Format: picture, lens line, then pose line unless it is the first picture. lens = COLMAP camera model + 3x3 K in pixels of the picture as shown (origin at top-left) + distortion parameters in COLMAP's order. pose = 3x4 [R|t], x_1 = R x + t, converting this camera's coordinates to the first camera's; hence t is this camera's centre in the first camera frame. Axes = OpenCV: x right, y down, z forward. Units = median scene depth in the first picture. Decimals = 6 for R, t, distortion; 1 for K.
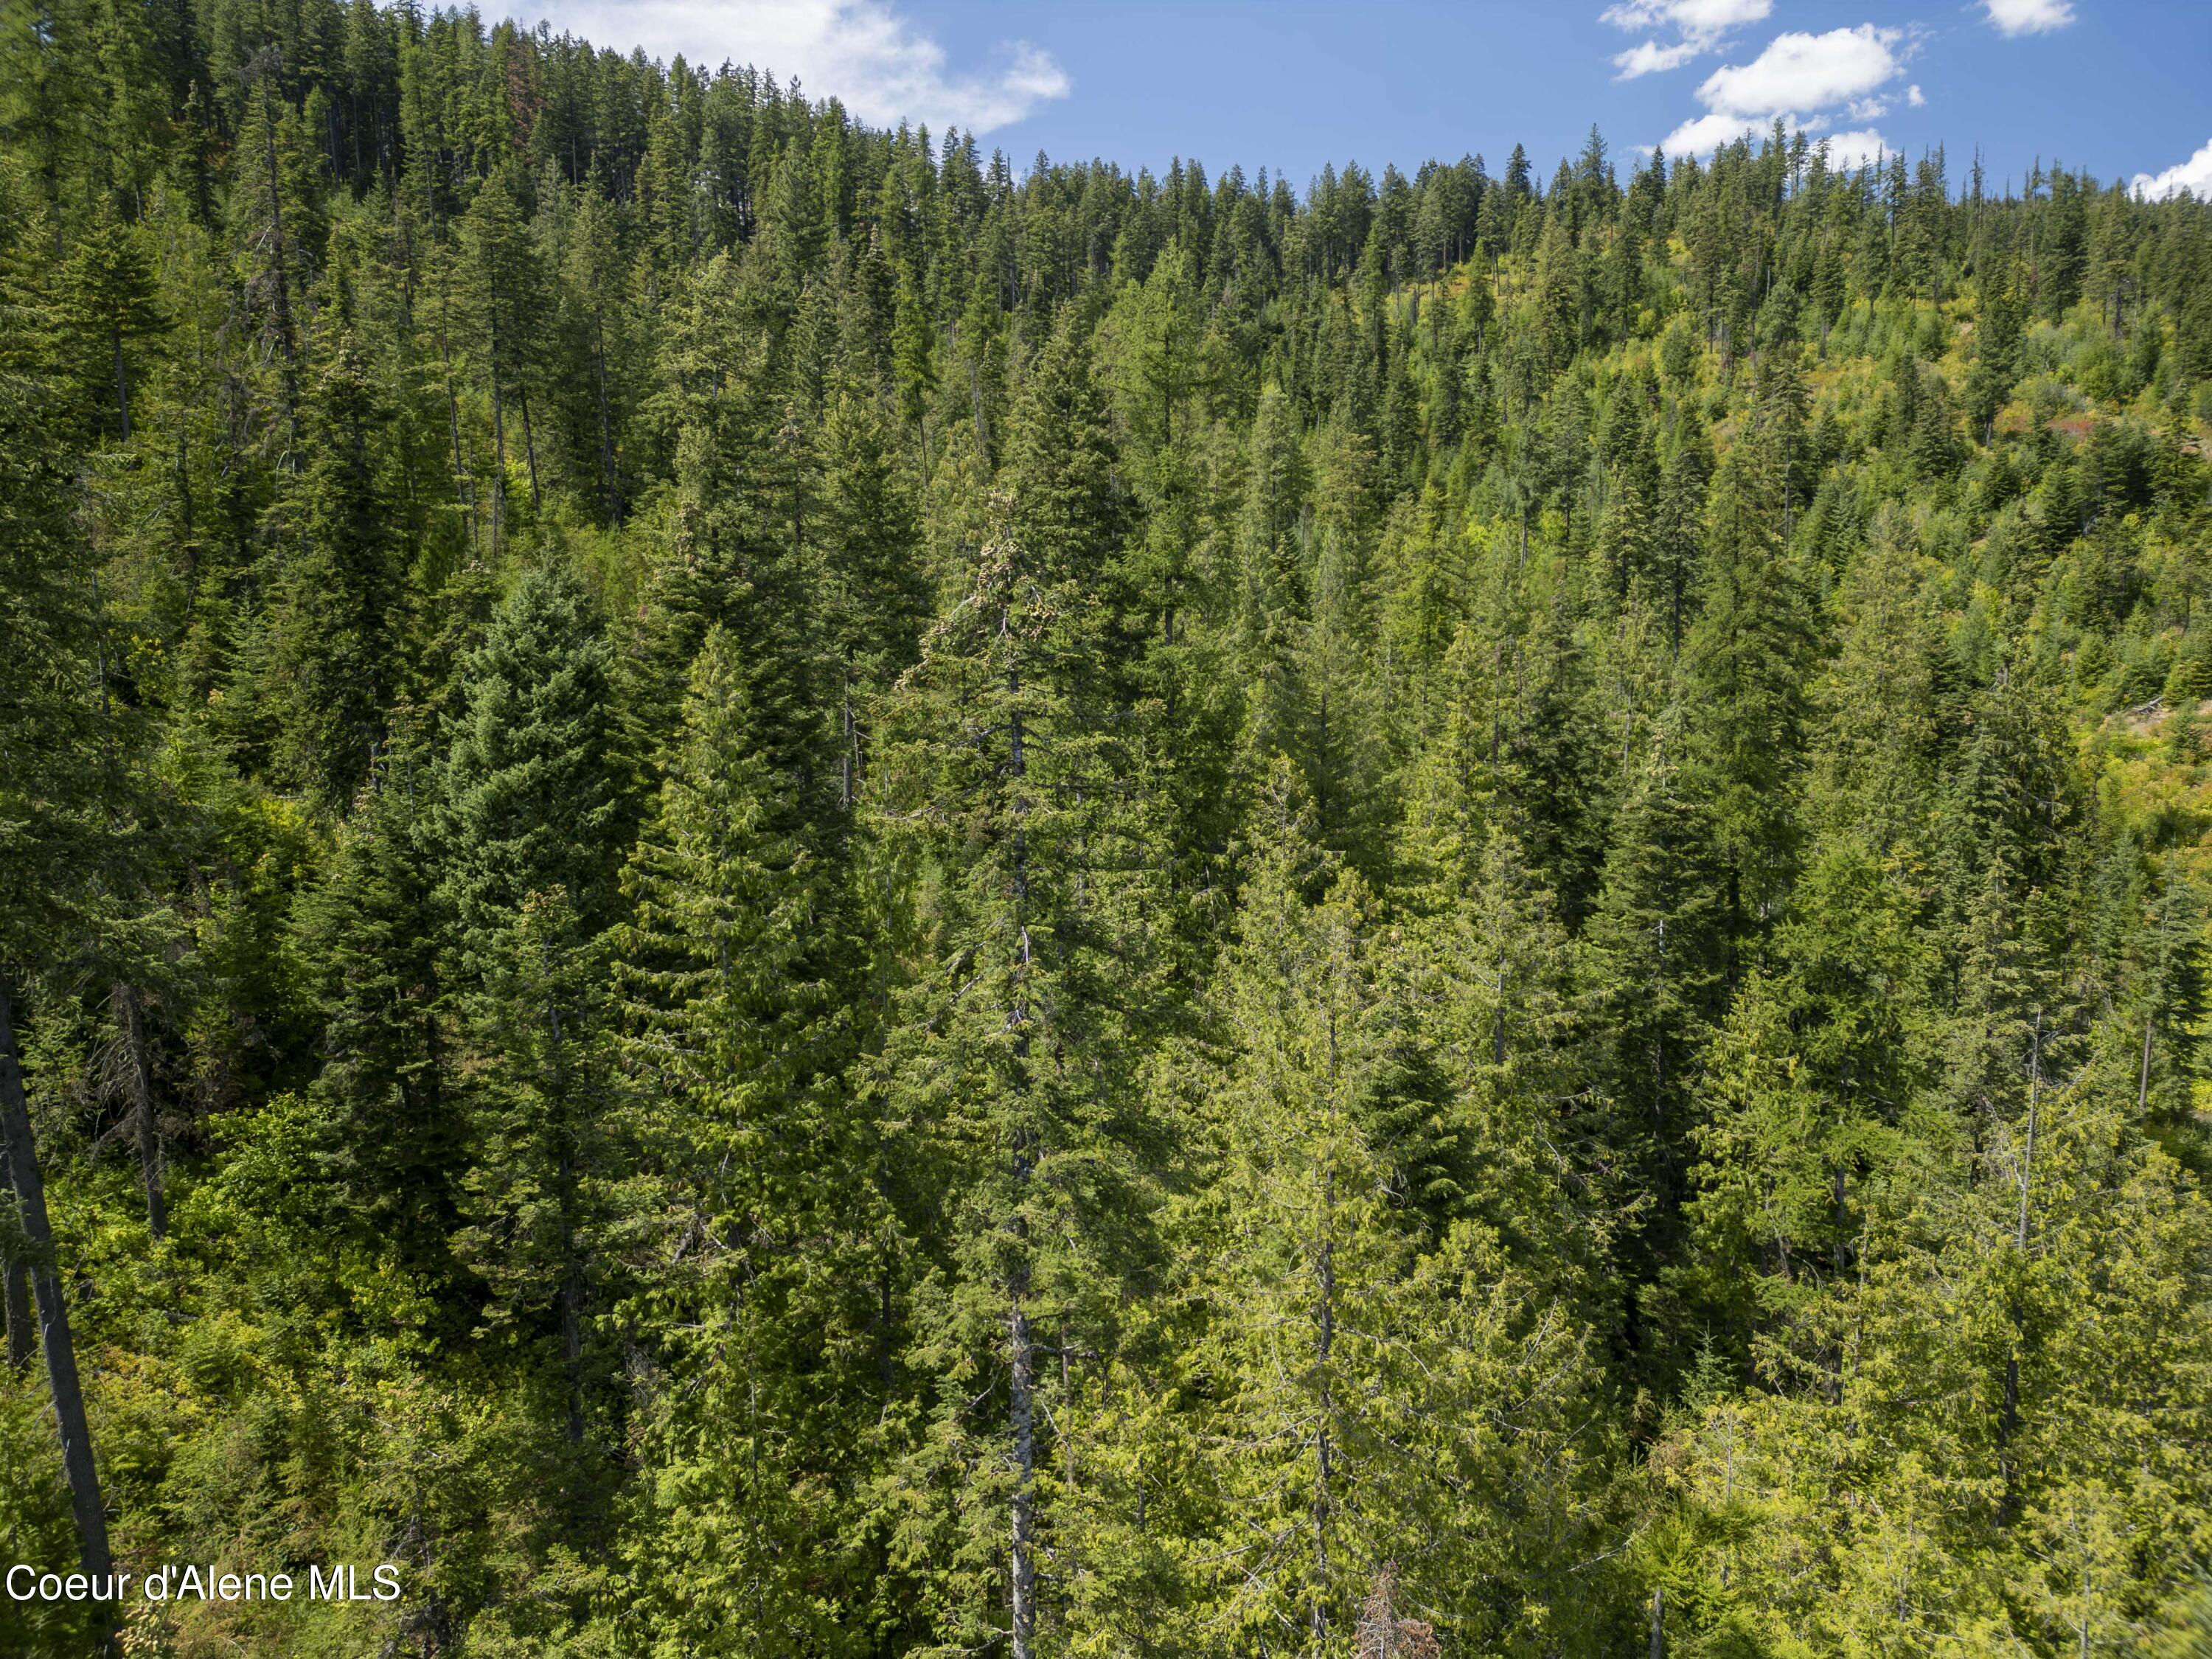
lens RADIAL K [[1540.5, 0, 1110.2], [0, 1540.5, 831.5], [0, 0, 1]] dist [0.075059, -0.068359]
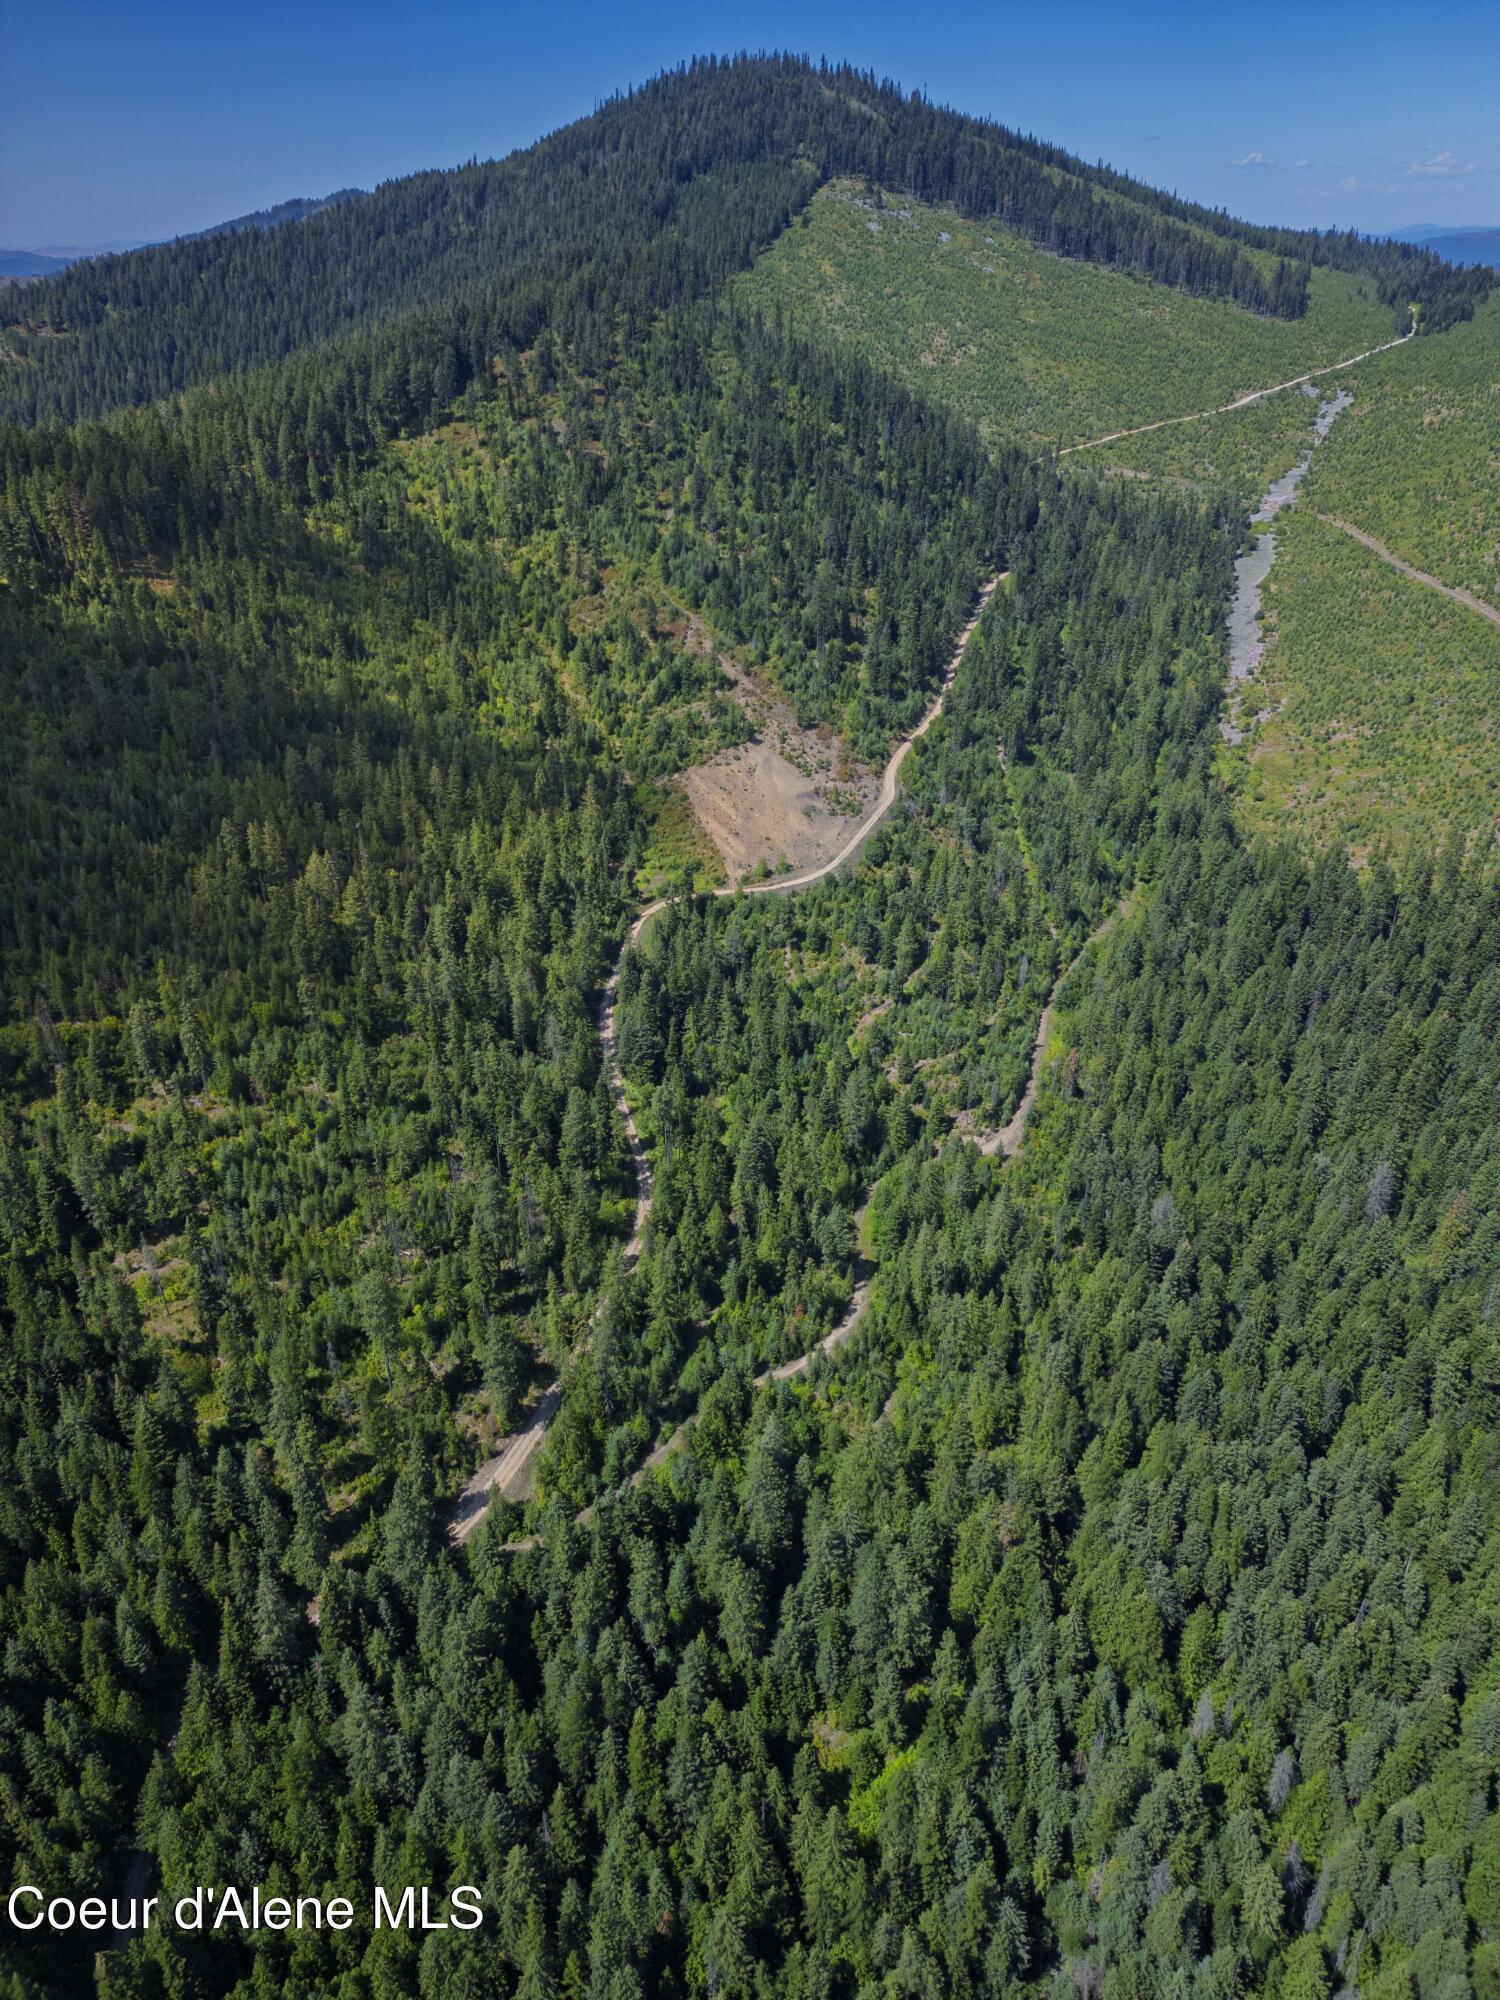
lens RADIAL K [[1480.1, 0, 718.4], [0, 1480.1, 1007.6], [0, 0, 1]] dist [0.072173, -0.063887]
pose [[0.922869, -0.193849, 0.332769, -0.487488], [0.055847, 0.922310, 0.382394, -0.751558], [-0.381043, -0.334315, 0.861998, -2.005052]]
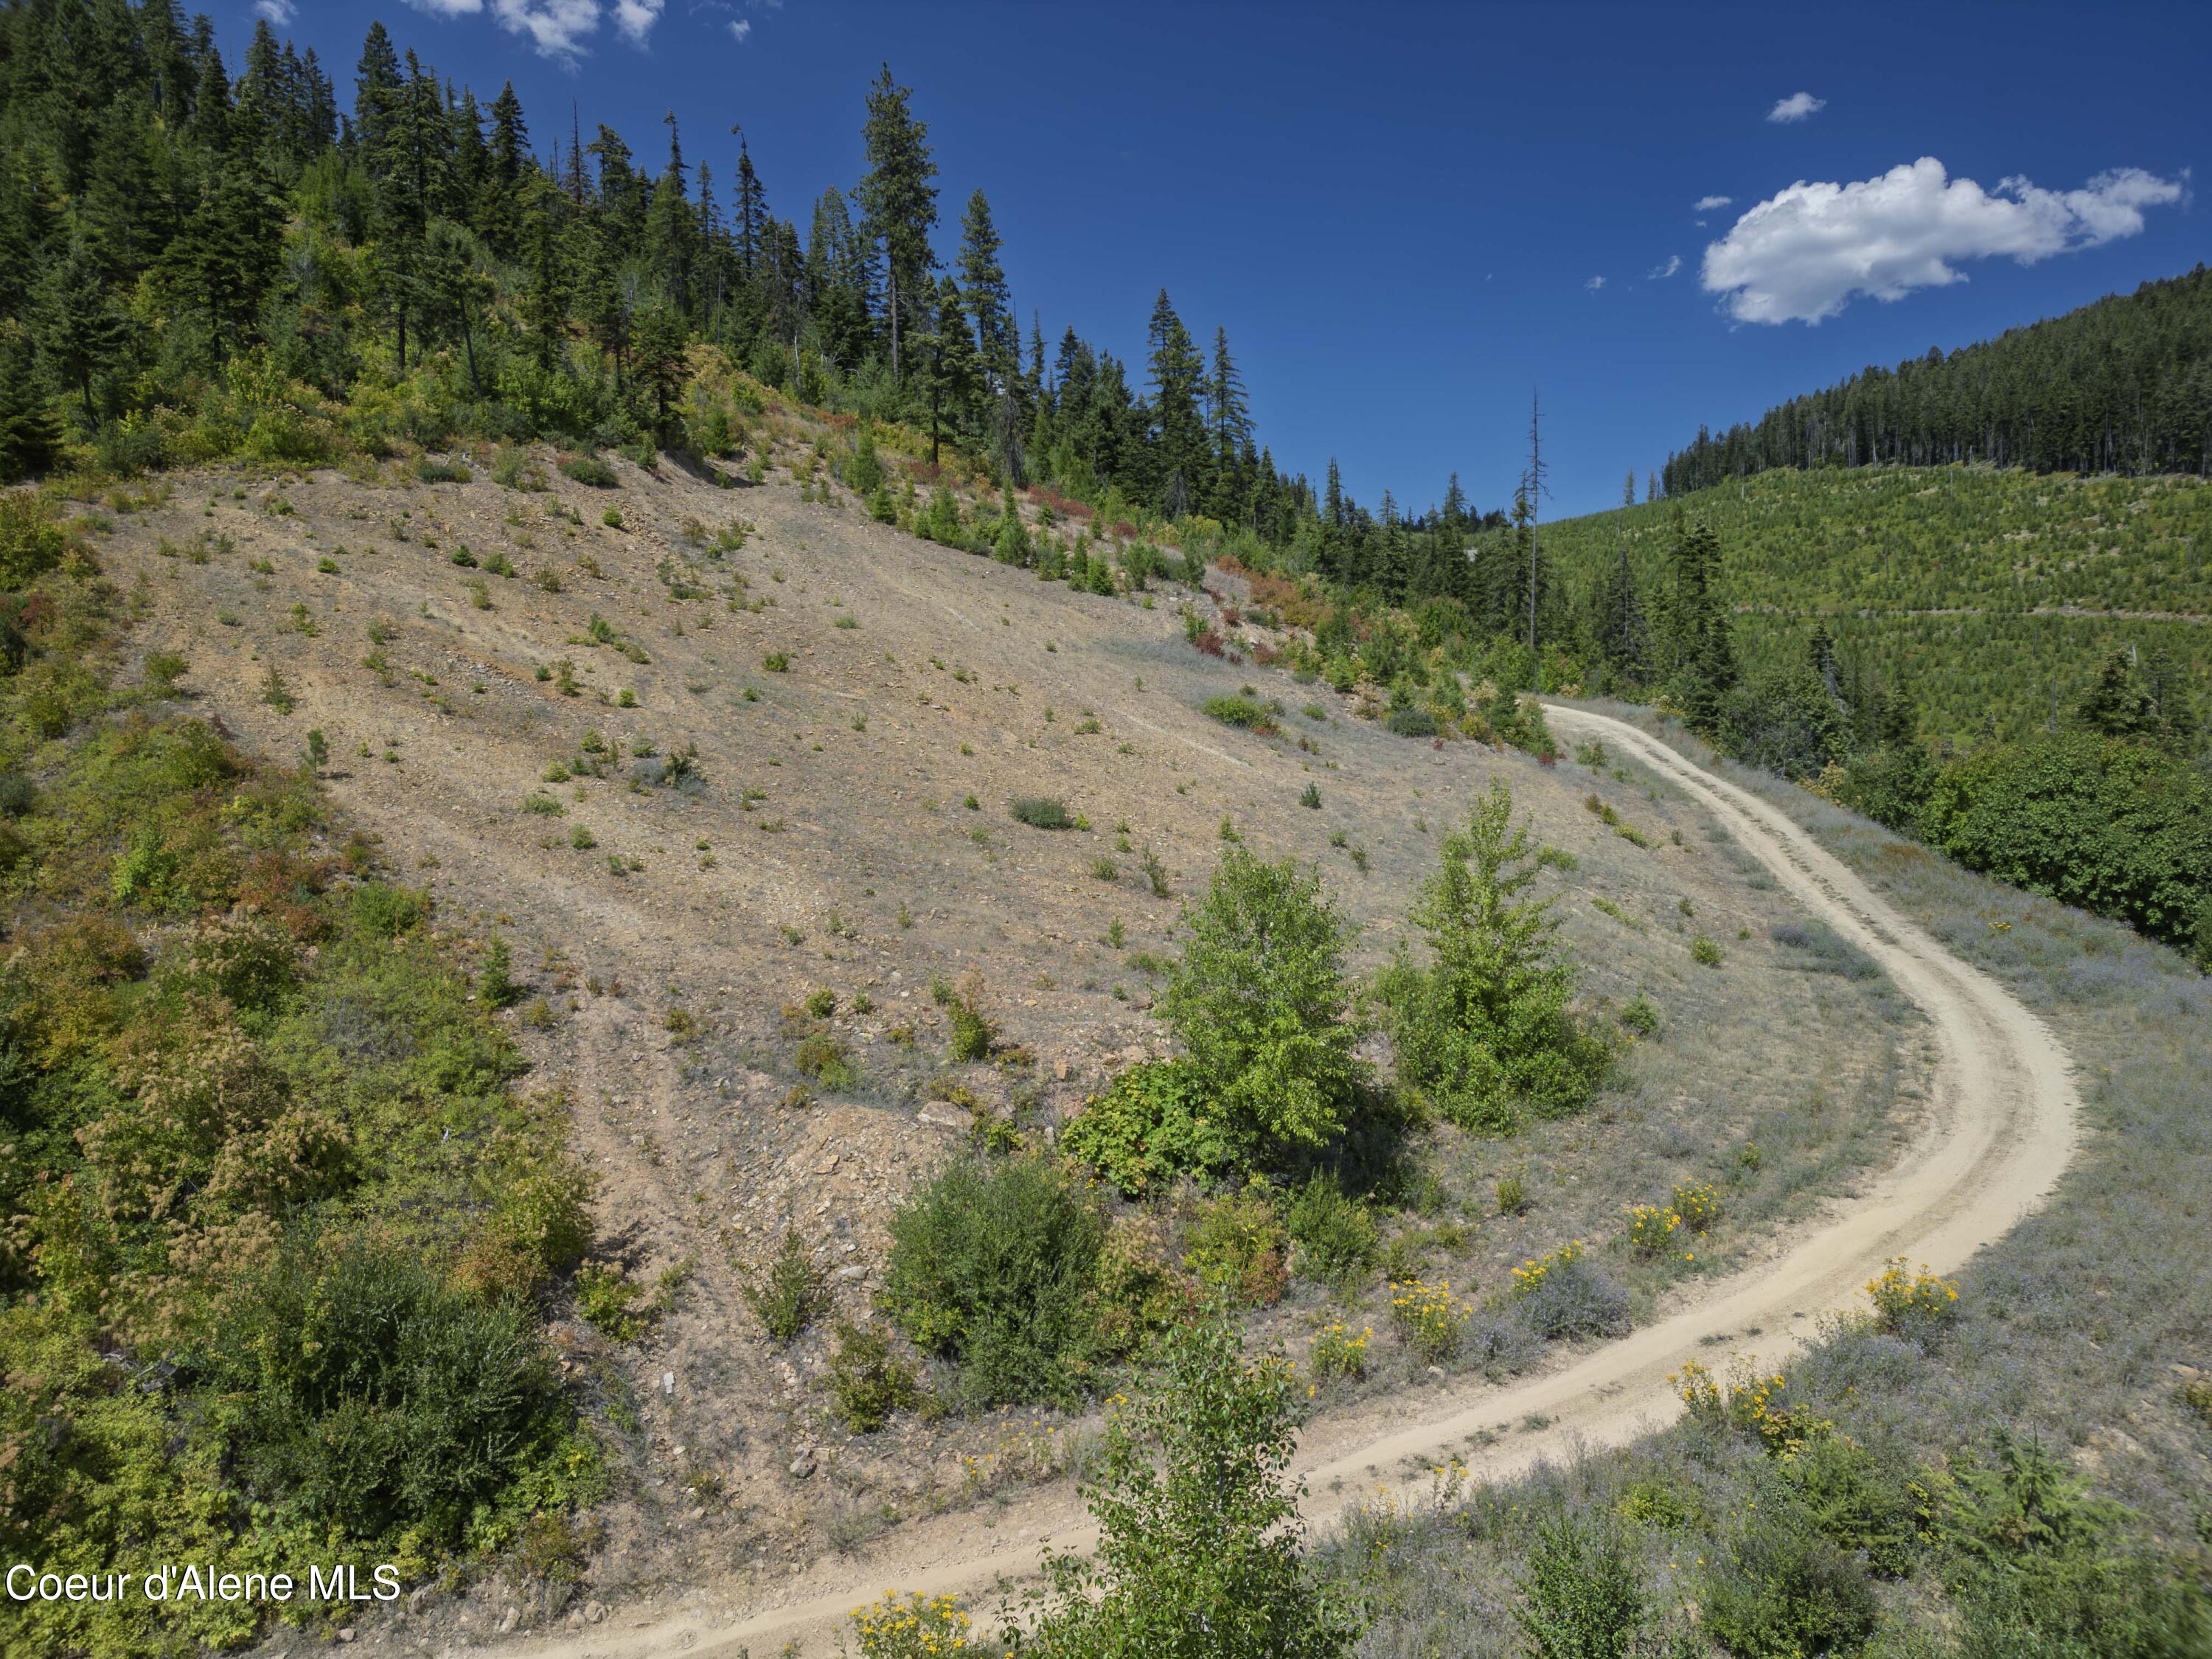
lens RADIAL K [[1540.9, 0, 1106.0], [0, 1540.9, 829.5], [0, 0, 1]] dist [0.054613, -0.042319]
pose [[0.713299, -0.046308, 0.699328, 0.426949], [0.084078, 0.996263, -0.019787, 0.042602], [-0.695798, 0.072912, 0.714527, 0.305121]]
